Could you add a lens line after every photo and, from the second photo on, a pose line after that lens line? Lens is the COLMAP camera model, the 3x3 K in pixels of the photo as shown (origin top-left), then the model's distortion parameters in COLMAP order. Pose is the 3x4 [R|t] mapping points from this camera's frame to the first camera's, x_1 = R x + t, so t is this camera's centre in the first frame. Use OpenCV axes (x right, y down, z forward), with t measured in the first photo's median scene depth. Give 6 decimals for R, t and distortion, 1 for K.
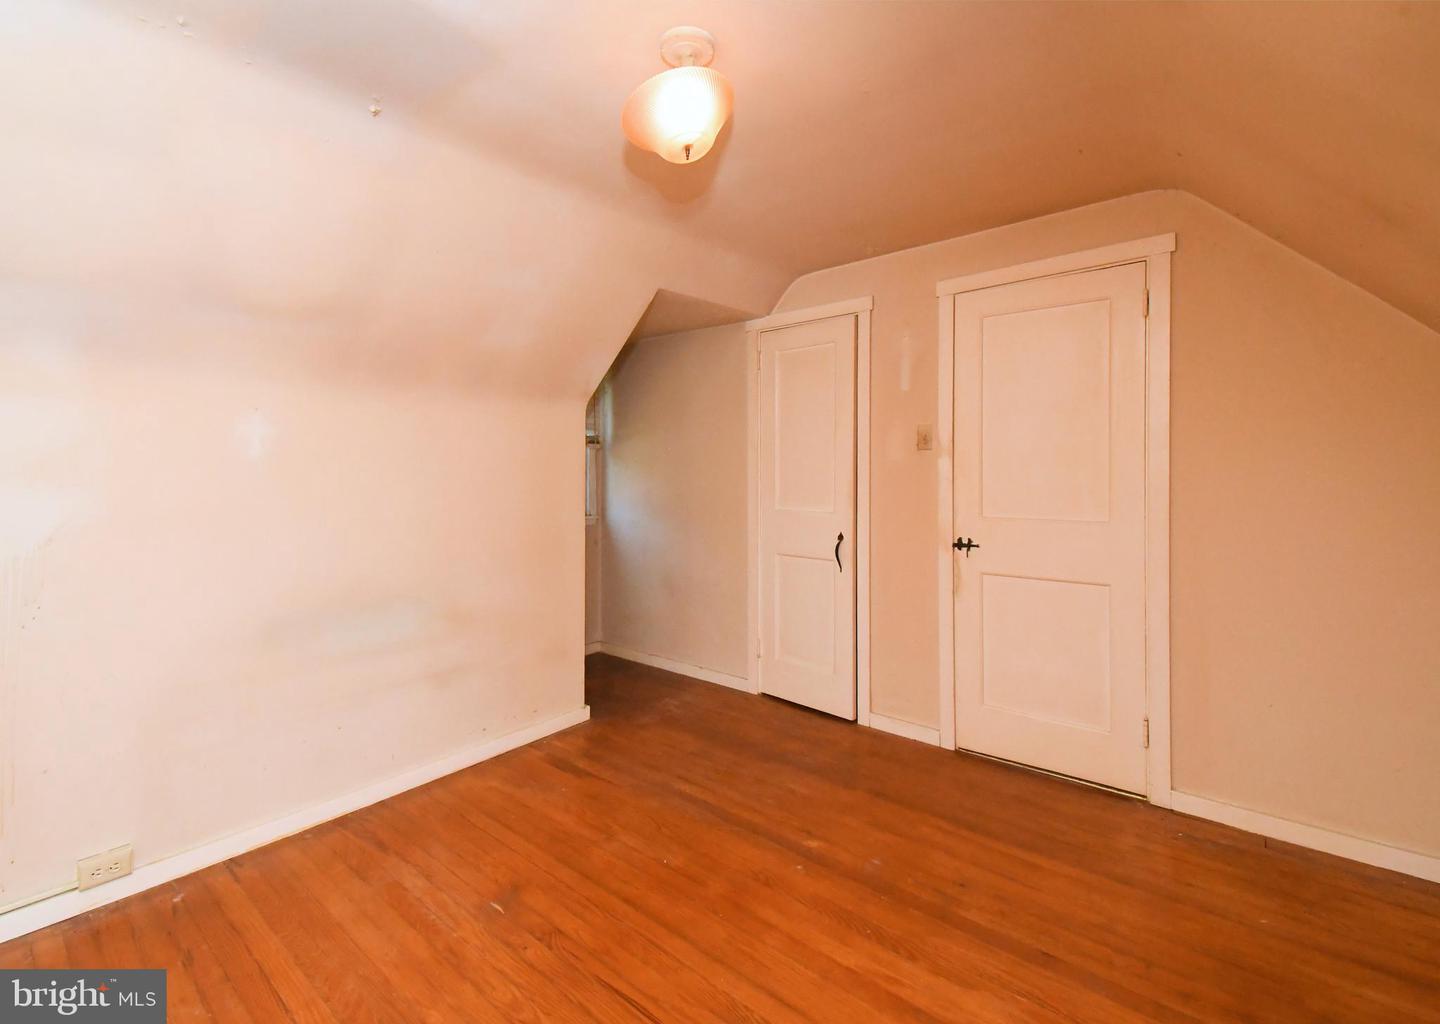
lens RADIAL K [[672.4, 0, 715.0], [0, 672.4, 455.6], [0, 0, 1]] dist [0.003388, -0.000652]
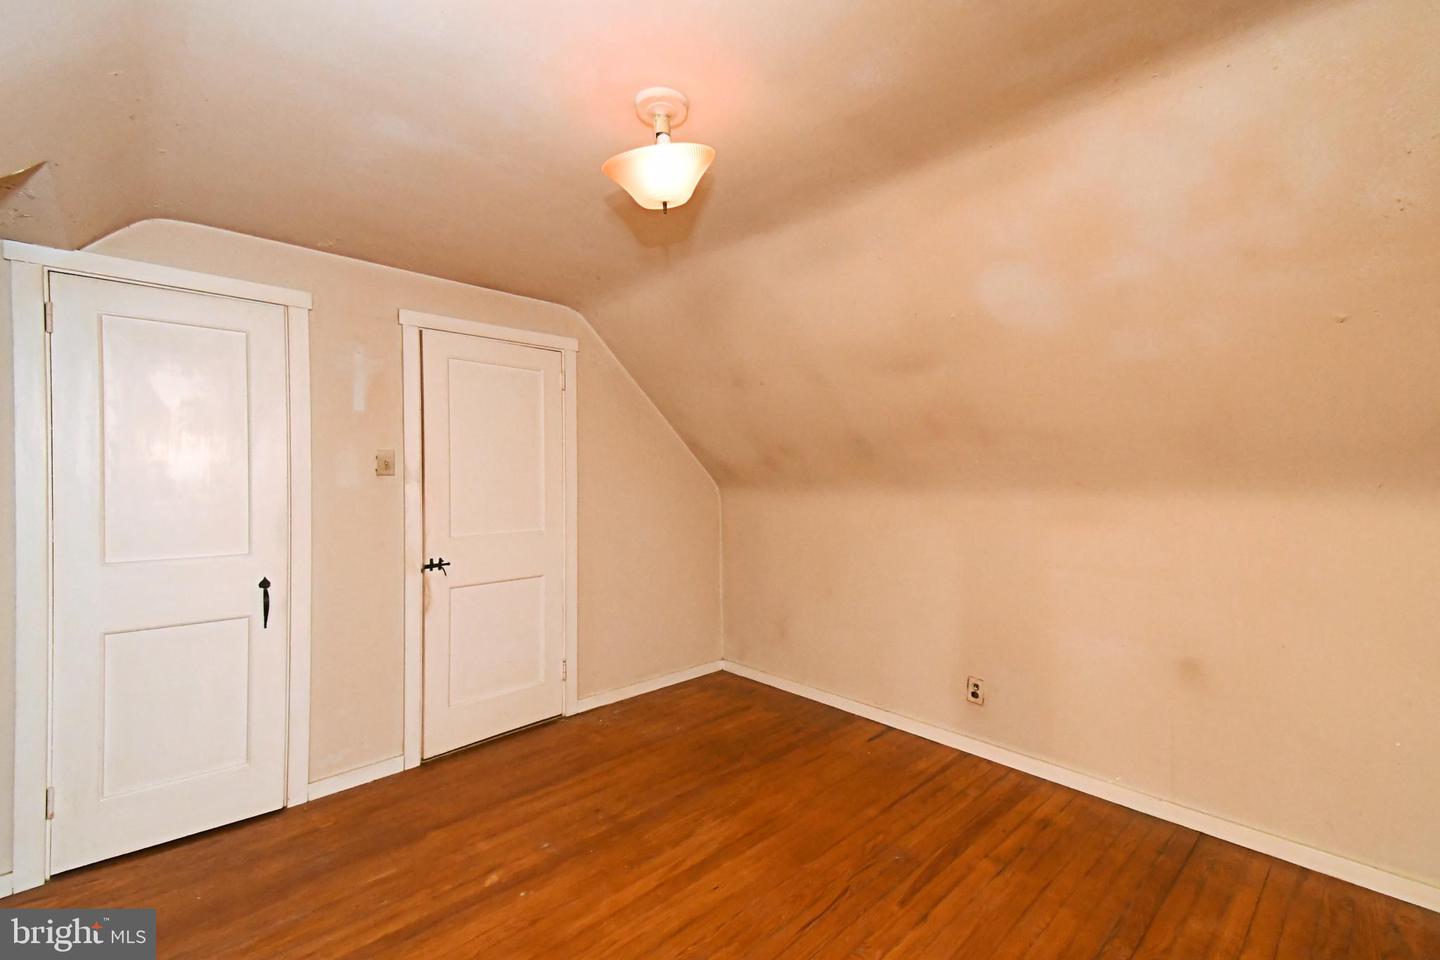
lens RADIAL K [[604.7, 0, 714.4], [0, 604.7, 481.6], [0, 0, 1]] dist [0.041354, -0.000214]
pose [[0.089171, 0.010154, 0.995965, -0.588466], [-0.005248, 0.999939, -0.009725, 0.006708], [-0.996002, -0.004360, 0.089219, 0.490779]]
